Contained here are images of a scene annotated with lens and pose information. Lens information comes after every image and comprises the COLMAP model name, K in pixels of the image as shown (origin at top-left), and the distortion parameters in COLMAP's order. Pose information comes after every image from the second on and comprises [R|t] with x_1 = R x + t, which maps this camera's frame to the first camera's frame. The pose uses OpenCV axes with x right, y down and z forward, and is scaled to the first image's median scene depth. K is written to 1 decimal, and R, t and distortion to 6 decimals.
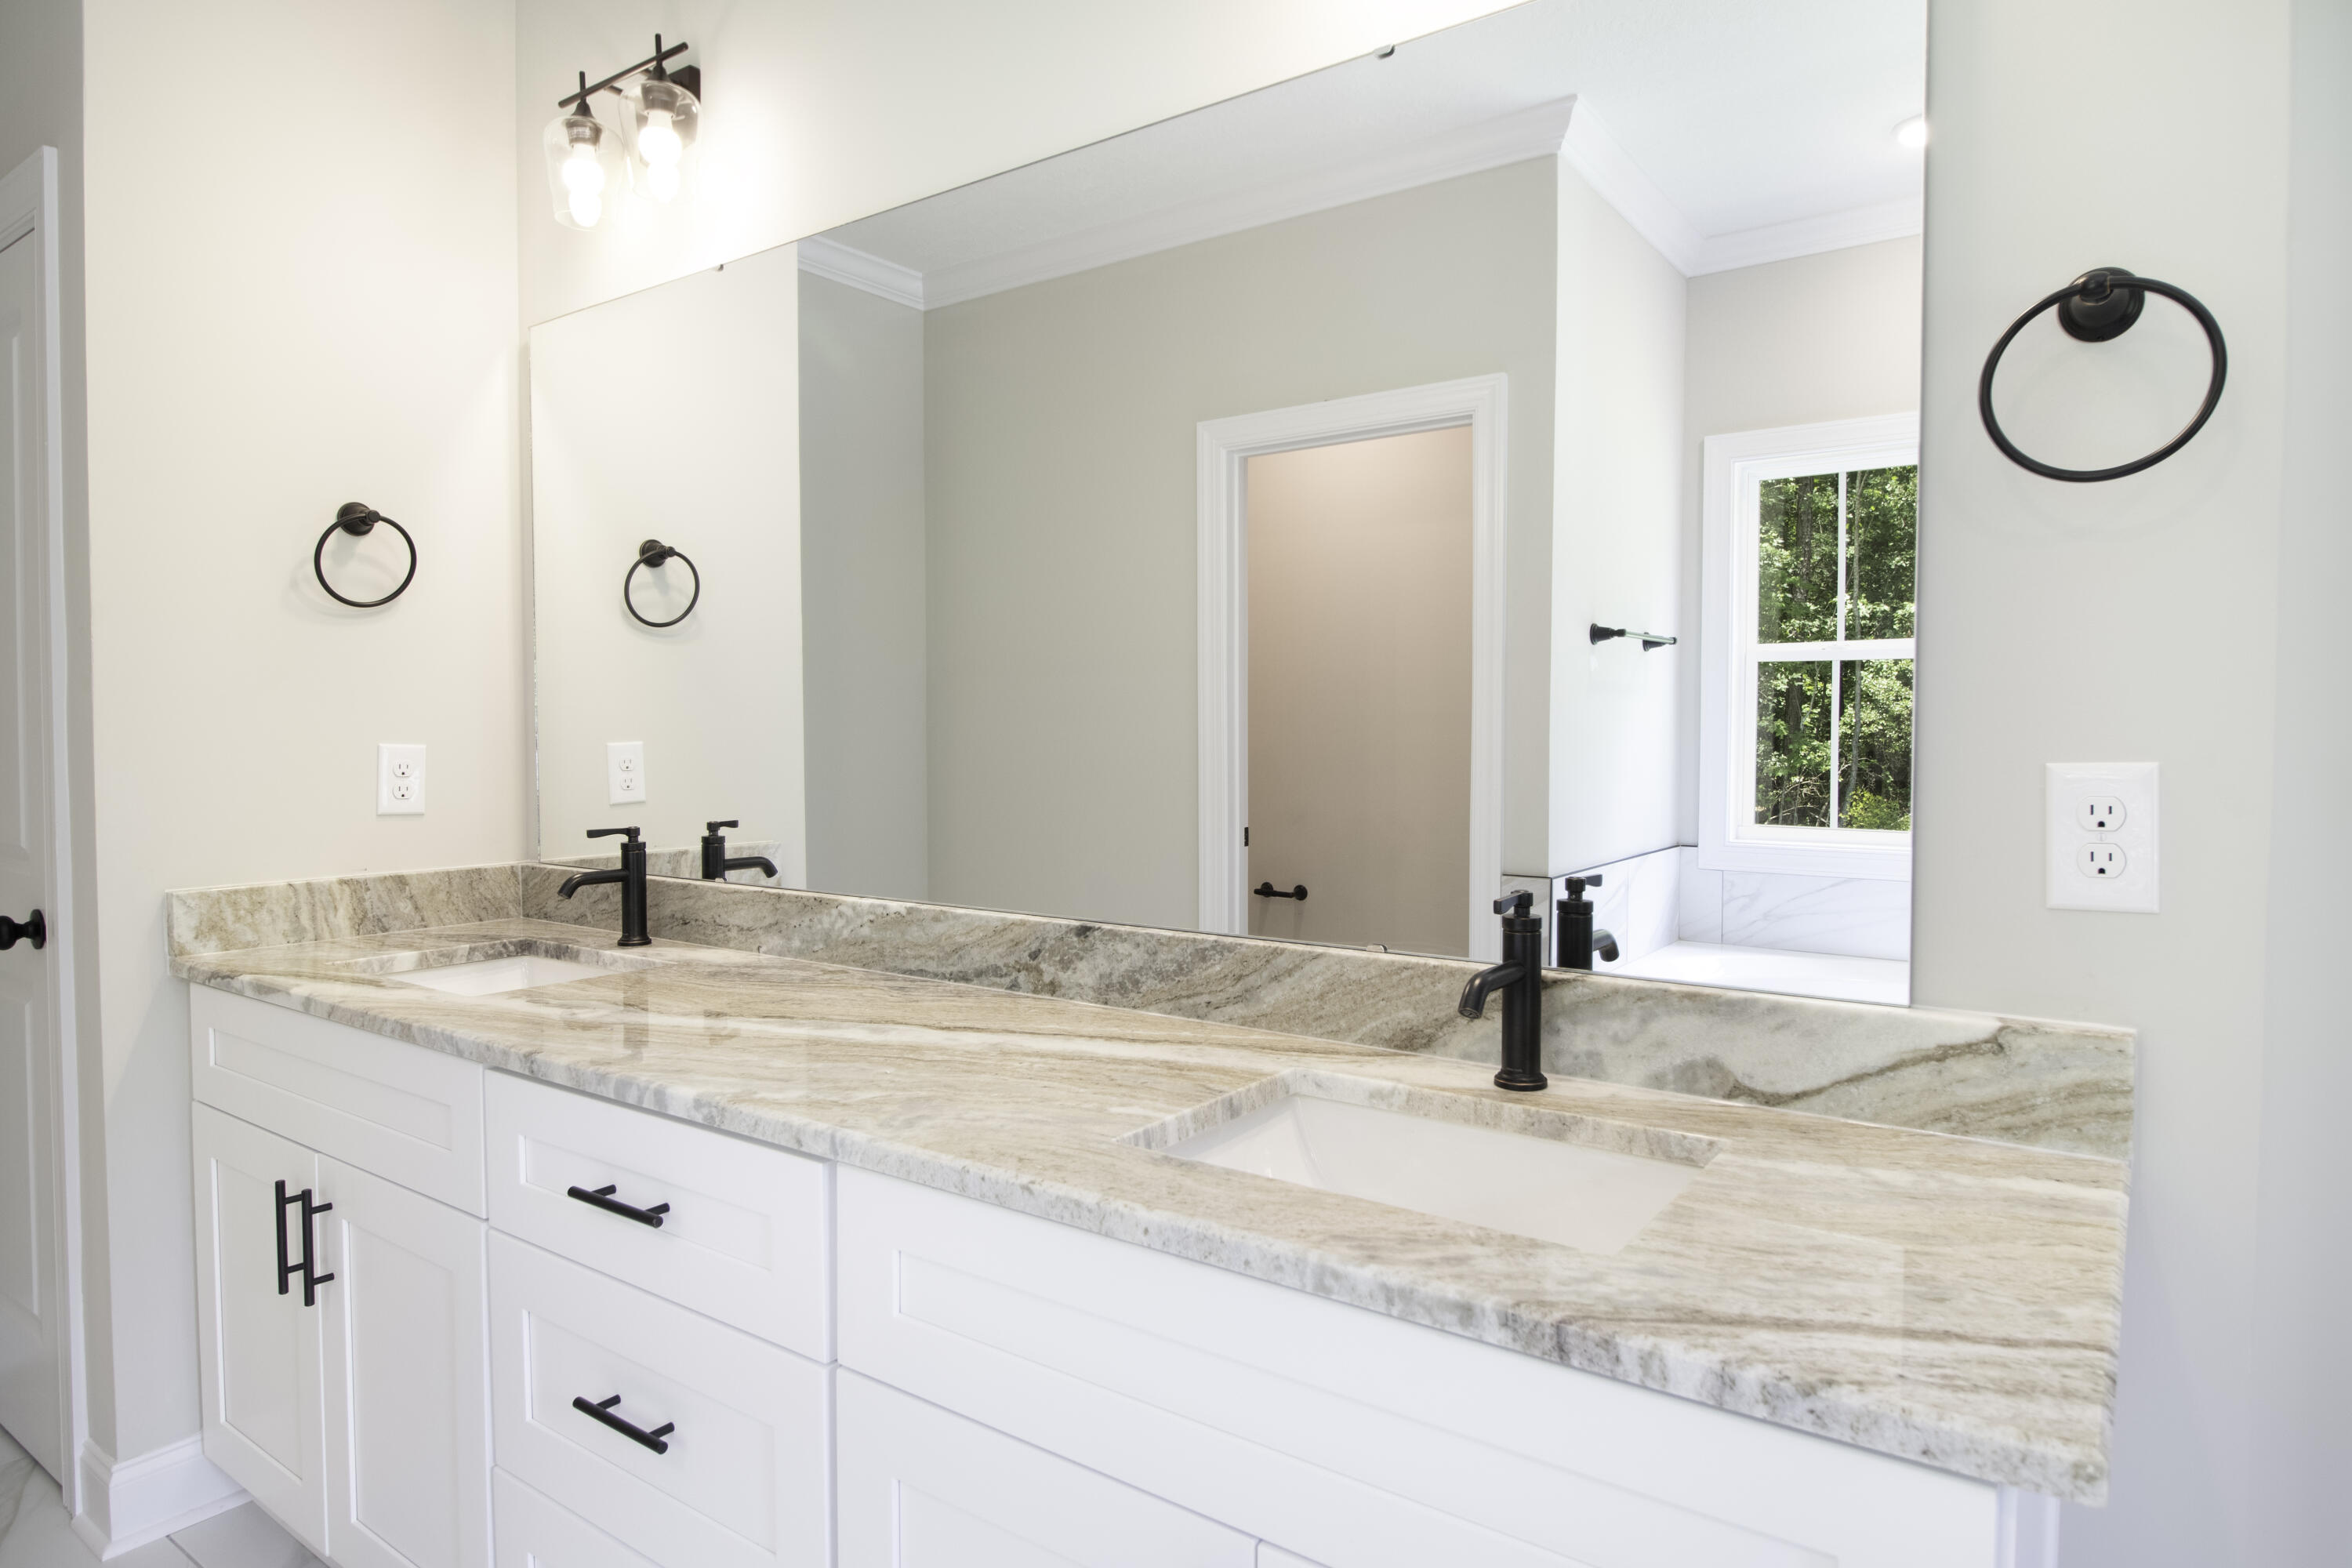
lens RADIAL K [[1344.2, 0, 1170.3], [0, 1344.2, 783.5], [0, 0, 1]] dist [-0.000298, -0.010763]
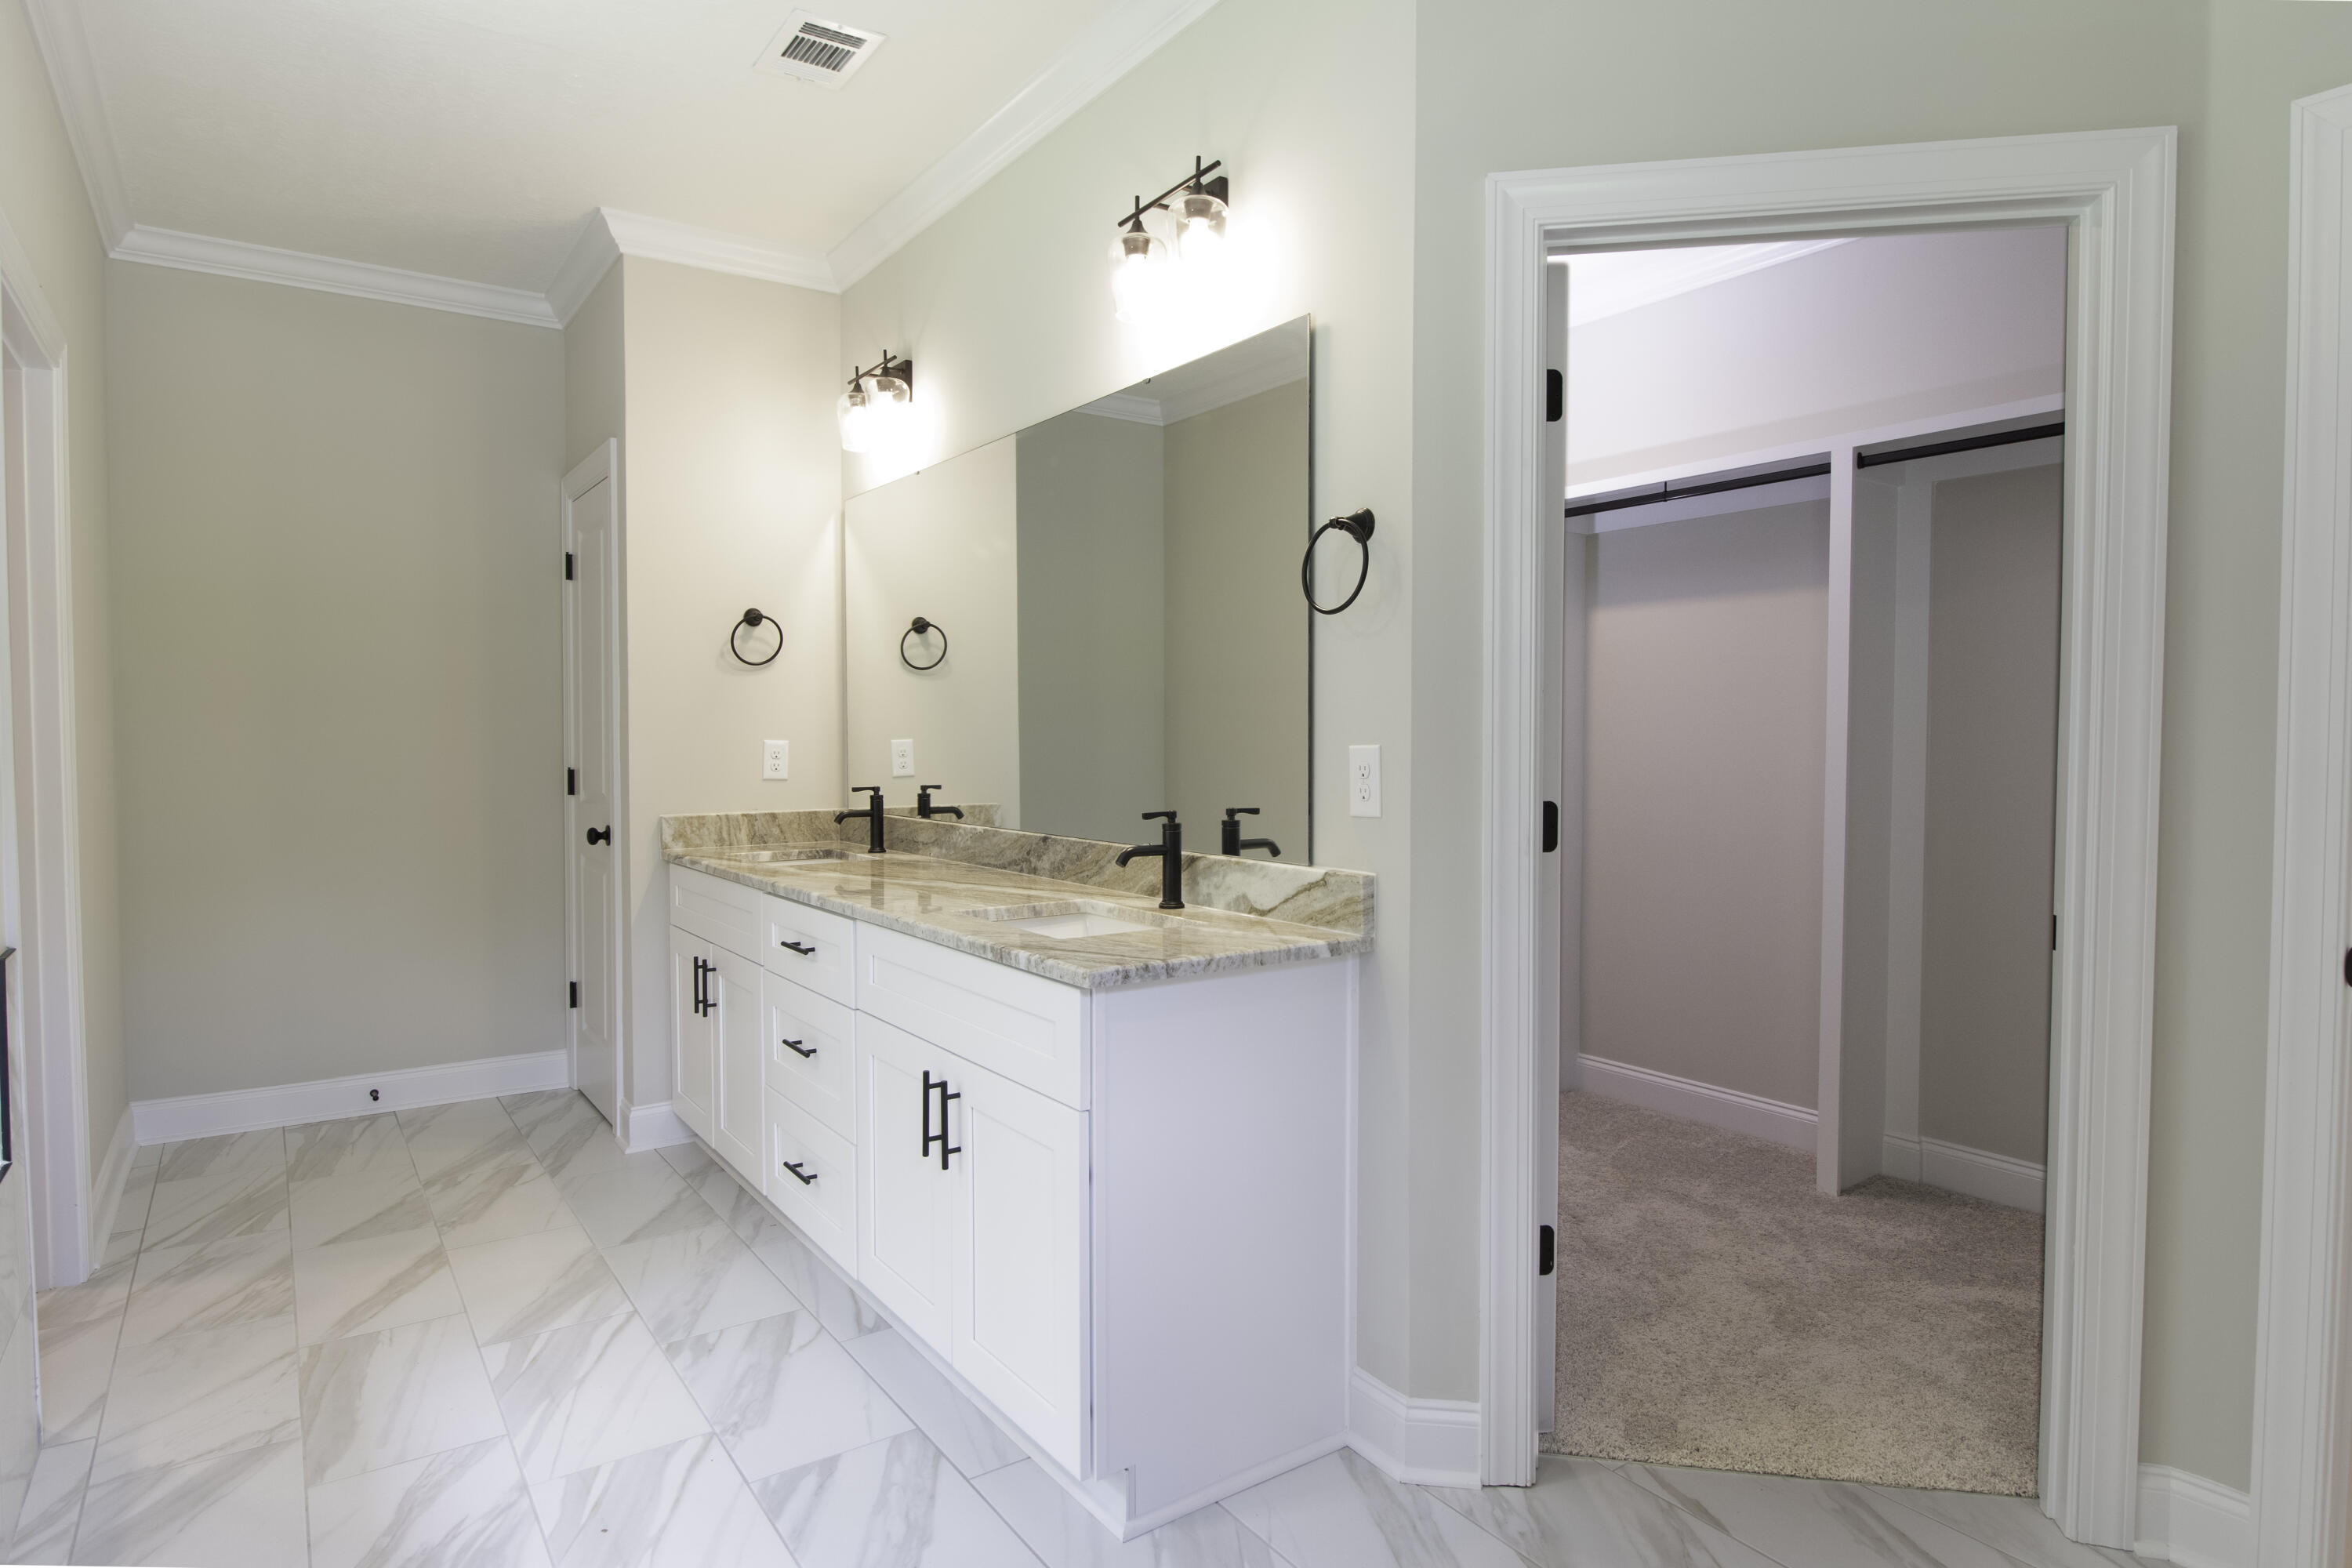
lens RADIAL K [[1344.2, 0, 1184.1], [0, 1344.2, 780.5], [0, 0, 1]] dist [-0.000298, -0.010763]
pose [[0.941589, 0.008883, -0.336646, 0.617527], [-0.009863, 0.999951, -0.001202, 0.023619], [0.336619, 0.004452, 0.941631, -0.575374]]
